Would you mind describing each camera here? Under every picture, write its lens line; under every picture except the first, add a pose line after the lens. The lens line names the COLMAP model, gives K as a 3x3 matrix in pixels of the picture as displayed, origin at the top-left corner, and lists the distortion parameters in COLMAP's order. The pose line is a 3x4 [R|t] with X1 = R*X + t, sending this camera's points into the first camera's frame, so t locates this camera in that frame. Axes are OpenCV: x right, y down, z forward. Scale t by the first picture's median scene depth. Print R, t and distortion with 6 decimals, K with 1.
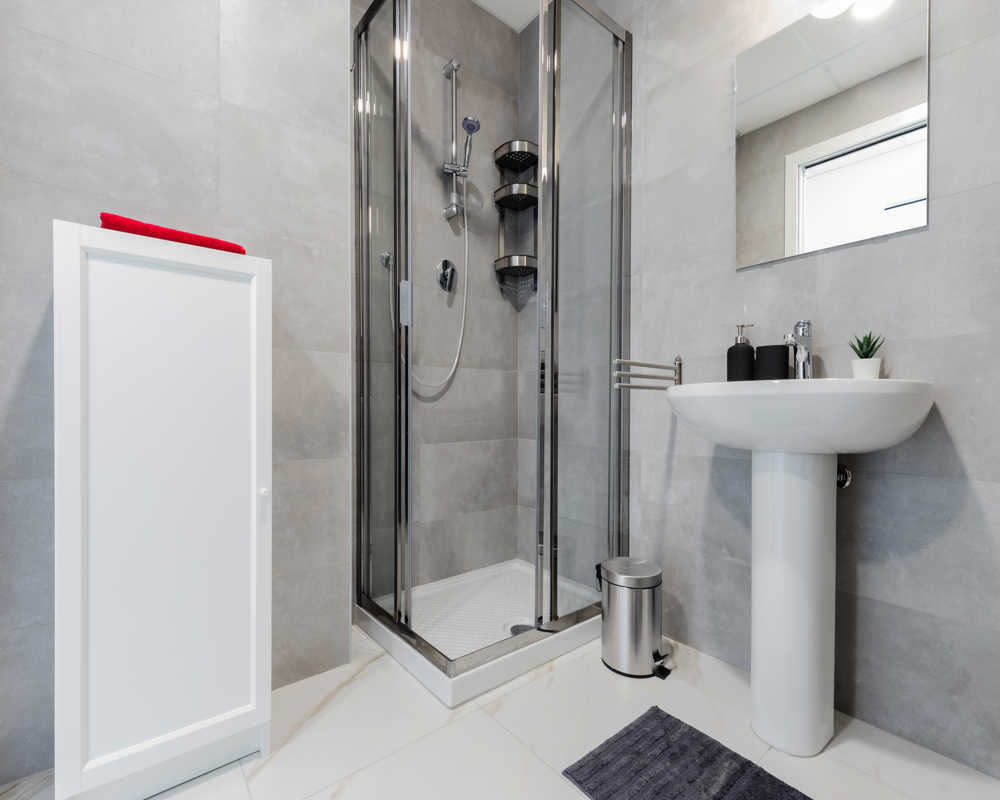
lens RADIAL K [[462.7, 0, 496.1], [0, 462.7, 414.0], [0, 0, 1]] dist [0.001394, 0.000368]
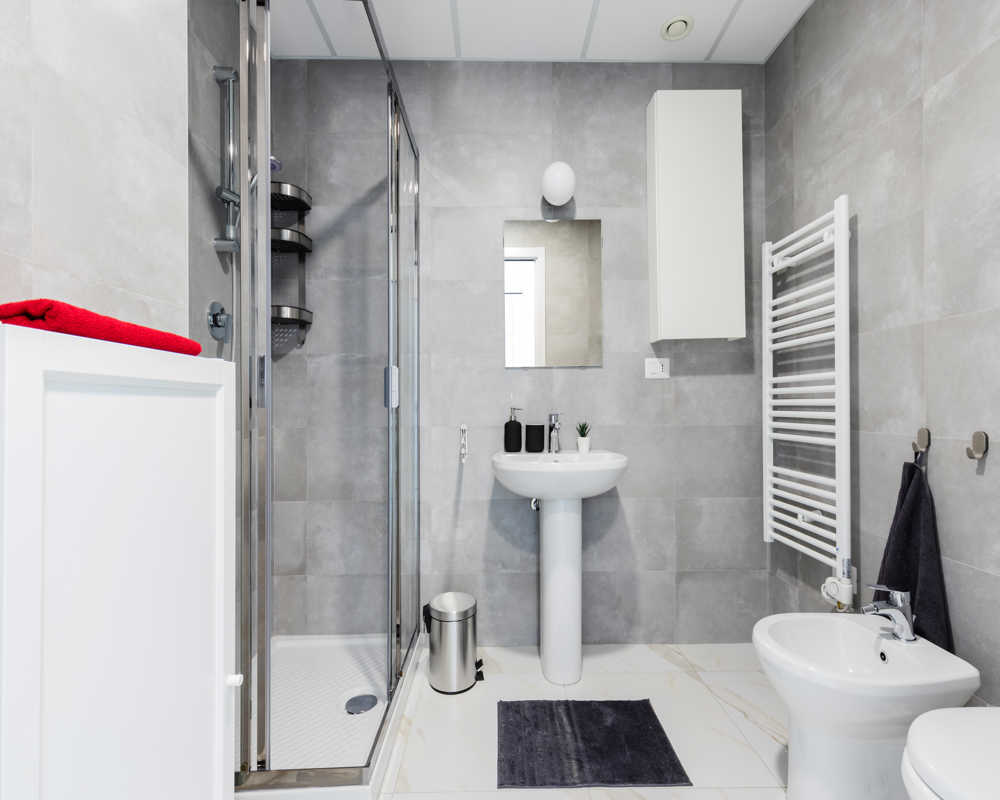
lens RADIAL K [[457.2, 0, 500.0], [0, 457.2, 400.0], [0, 0, 1]] dist [0.003598, -0.000291]
pose [[0.598374, -0.003124, 0.801211, -0.675518], [0.018157, 0.999788, -0.009663, -0.213607], [-0.801011, 0.020330, 0.598305, 0.182948]]
